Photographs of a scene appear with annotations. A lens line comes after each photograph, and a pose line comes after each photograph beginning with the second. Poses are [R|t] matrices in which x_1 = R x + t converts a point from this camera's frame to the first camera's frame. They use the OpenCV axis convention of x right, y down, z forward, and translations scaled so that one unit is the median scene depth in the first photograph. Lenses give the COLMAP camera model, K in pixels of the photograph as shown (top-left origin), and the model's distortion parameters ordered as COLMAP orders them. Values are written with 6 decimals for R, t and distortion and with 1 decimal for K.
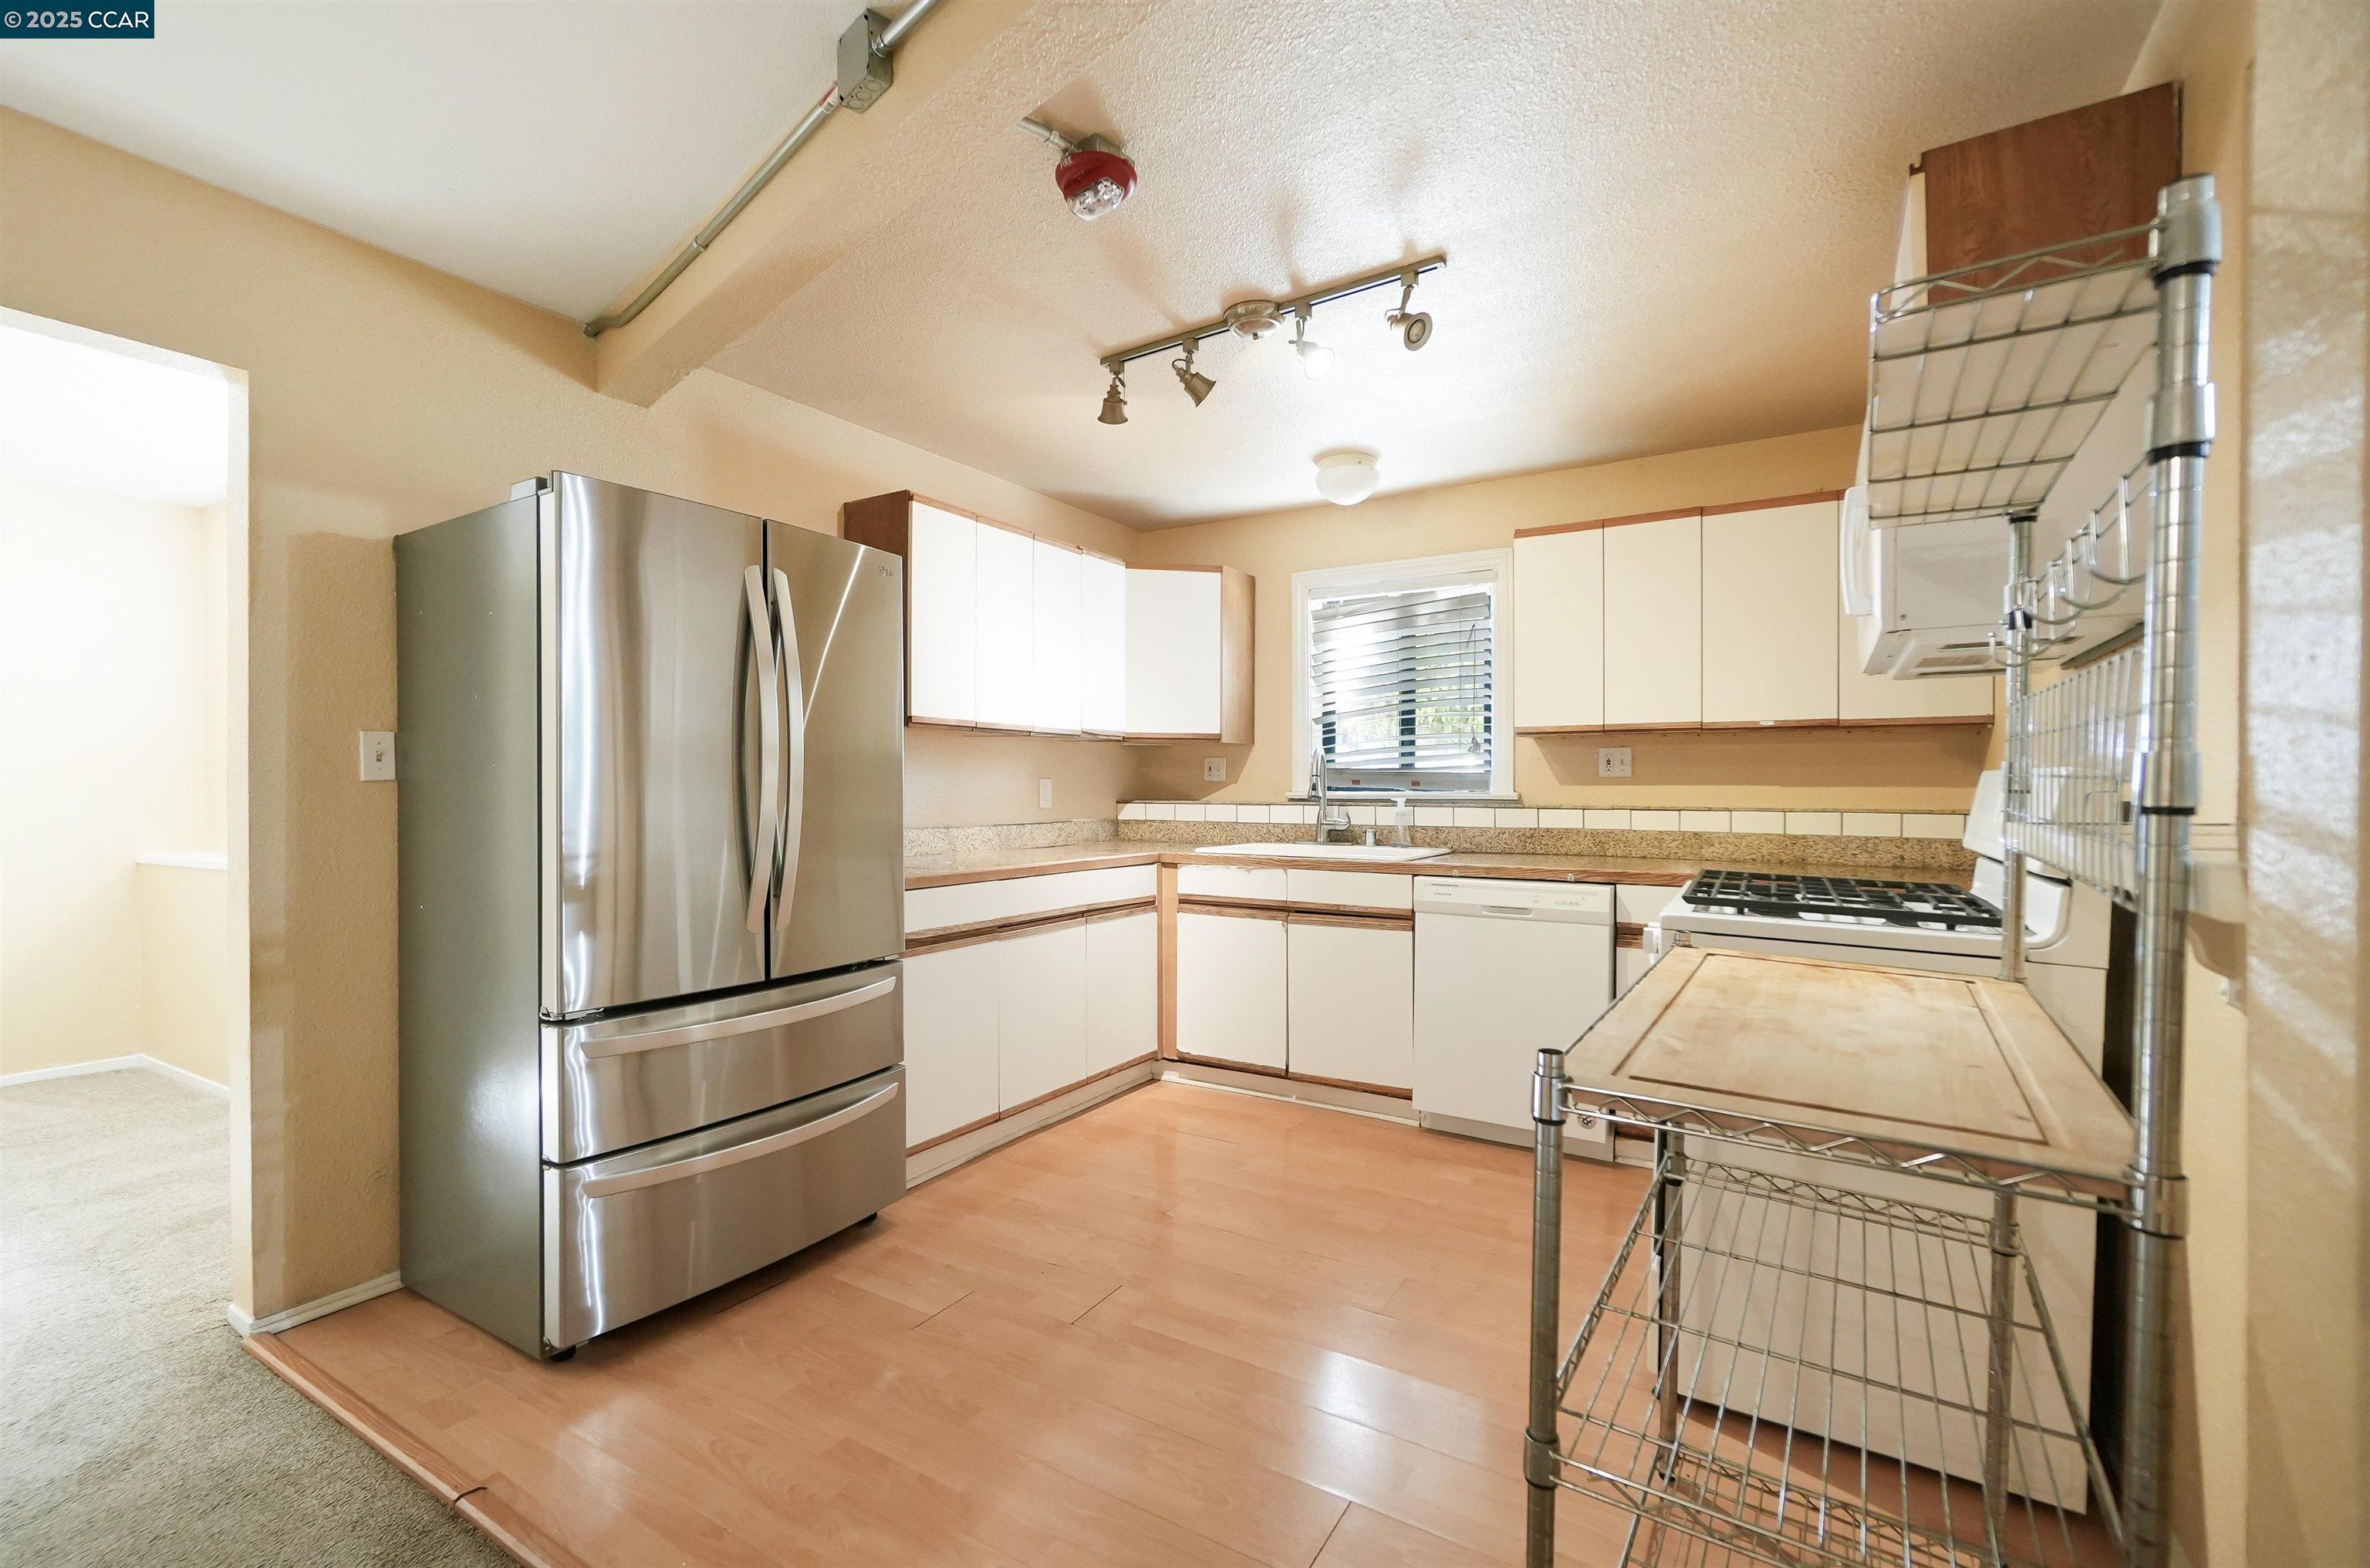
lens RADIAL K [[1085.6, 0, 1185.0], [0, 1085.6, 784.0], [0, 0, 1]] dist [-0.001808, 0.000009]
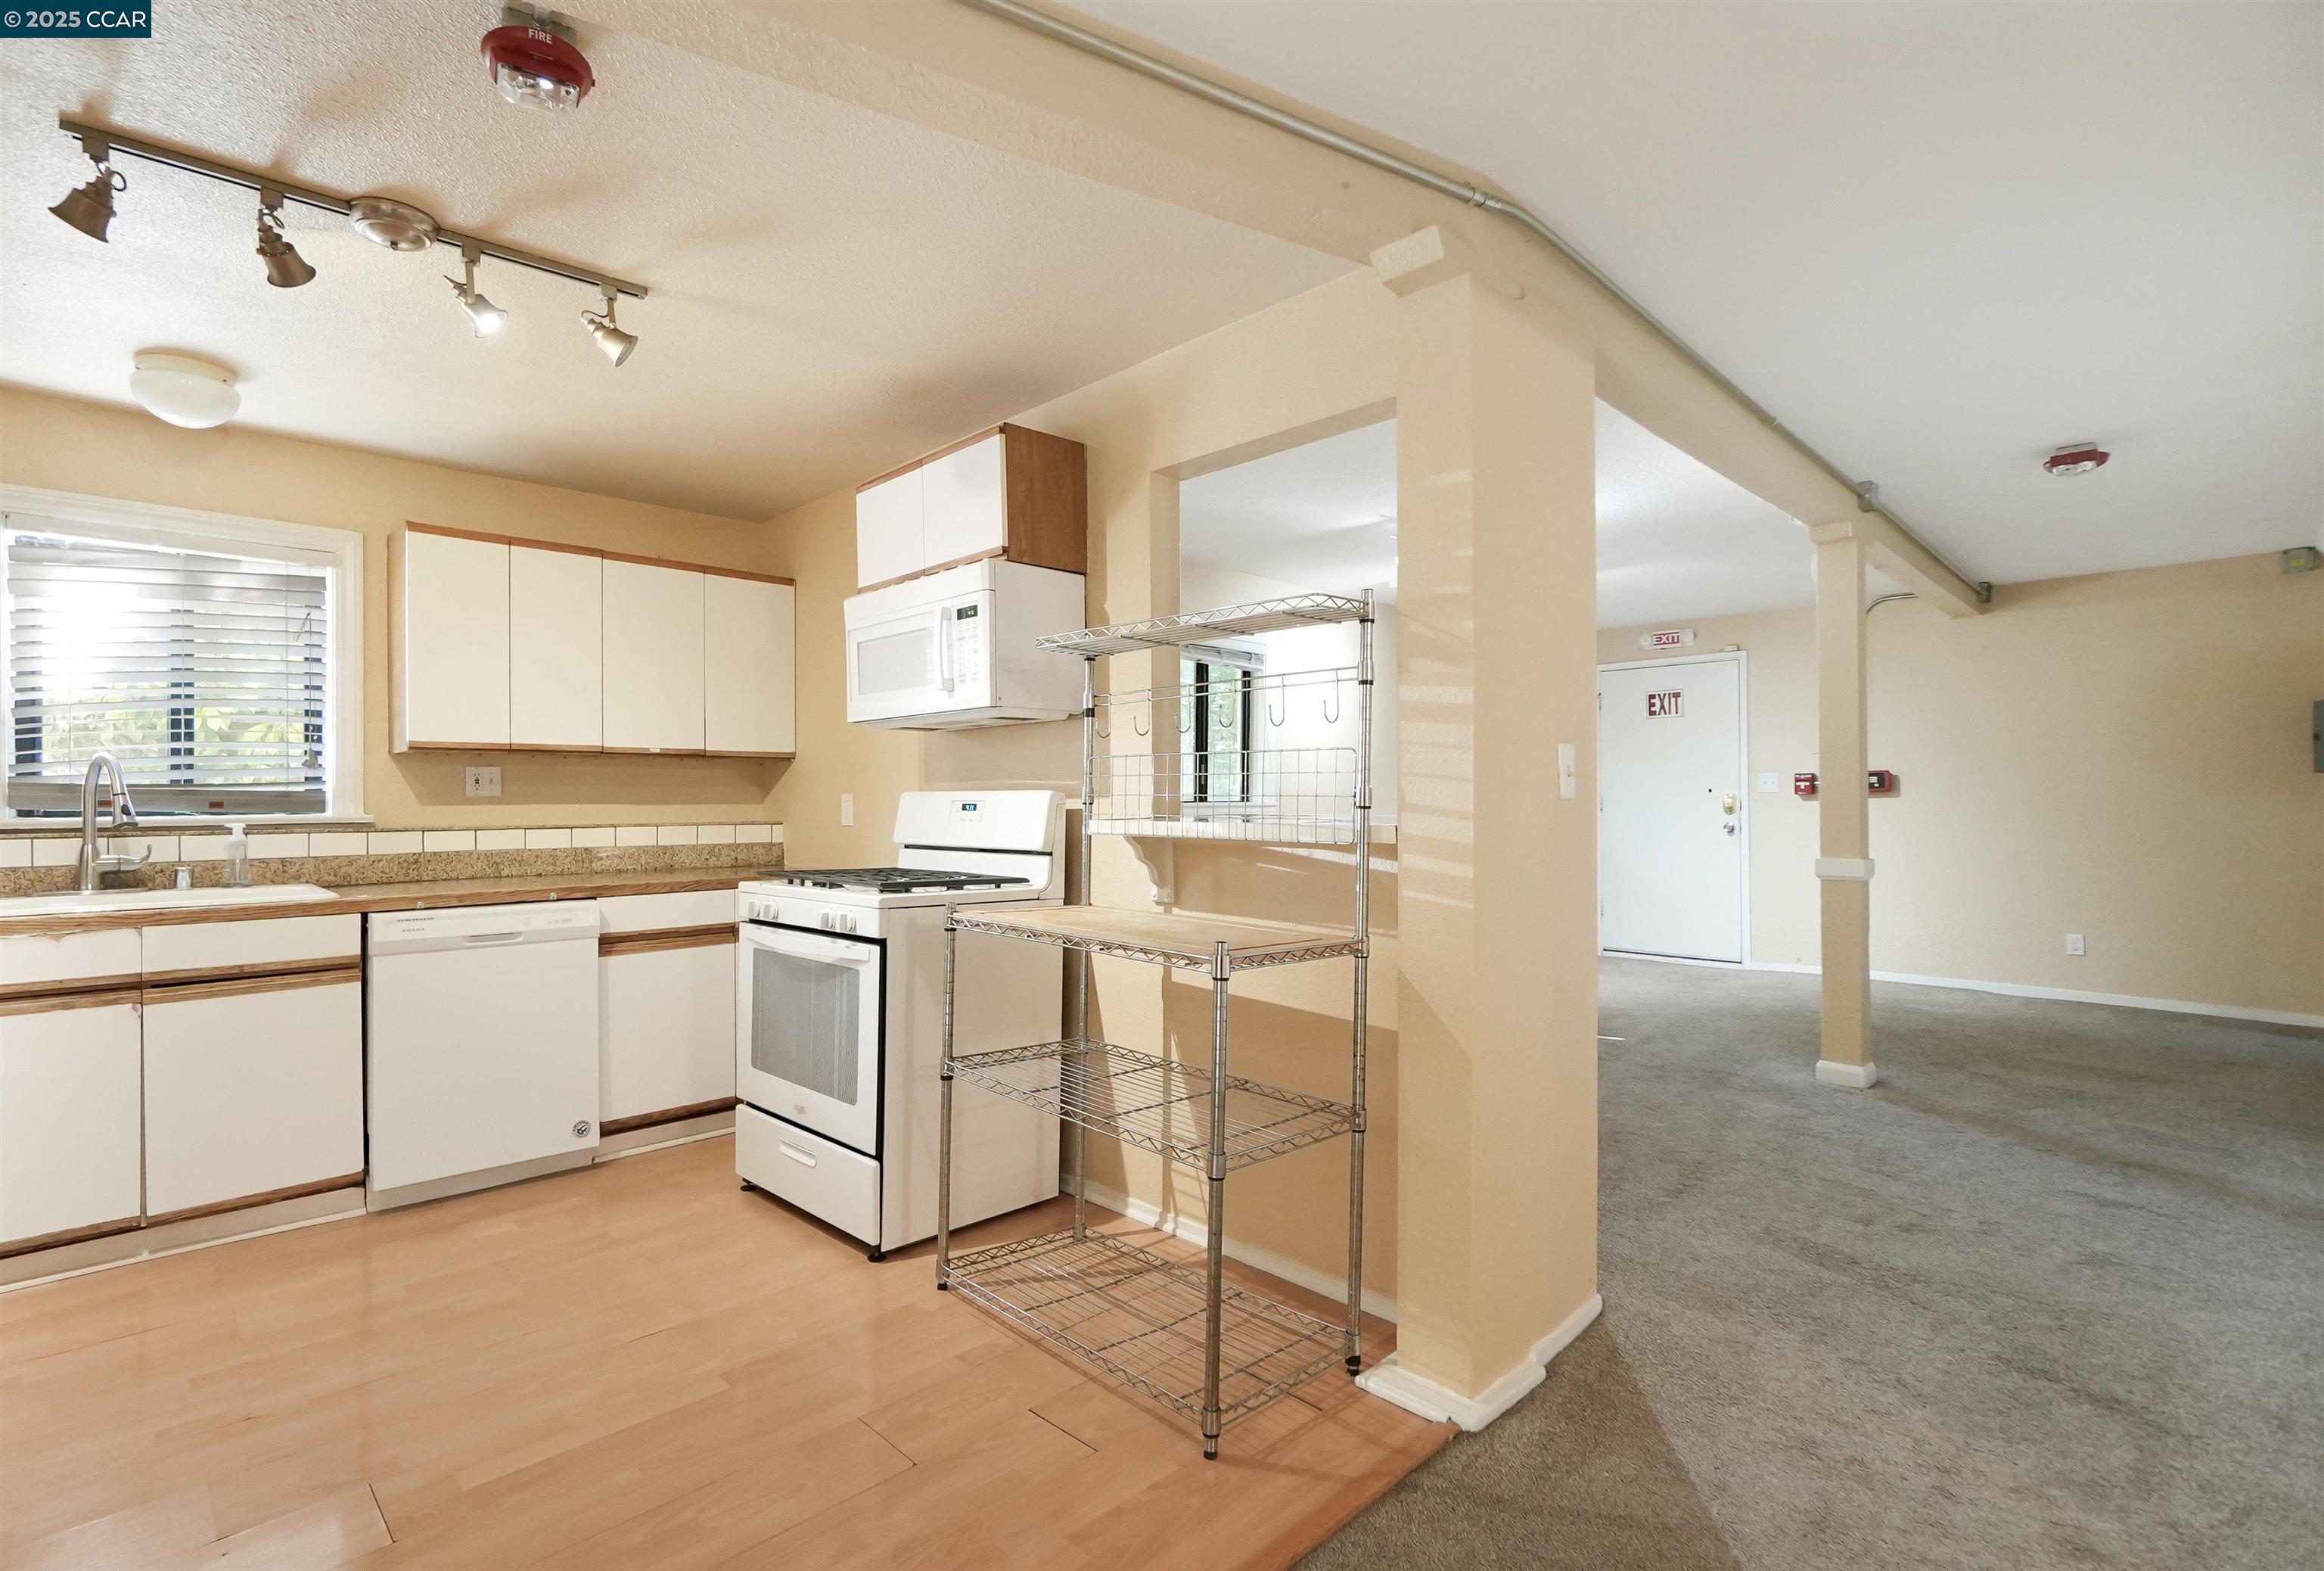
lens RADIAL K [[1057.8, 0, 1156.4], [0, 1057.8, 795.0], [0, 0, 1]] dist [-0.000035, 0.000091]
pose [[0.221969, 0.002424, 0.975051, -0.423502], [0.007514, 0.999963, -0.004197, 0.000618], [-0.975025, 0.008258, 0.221942, 0.209957]]
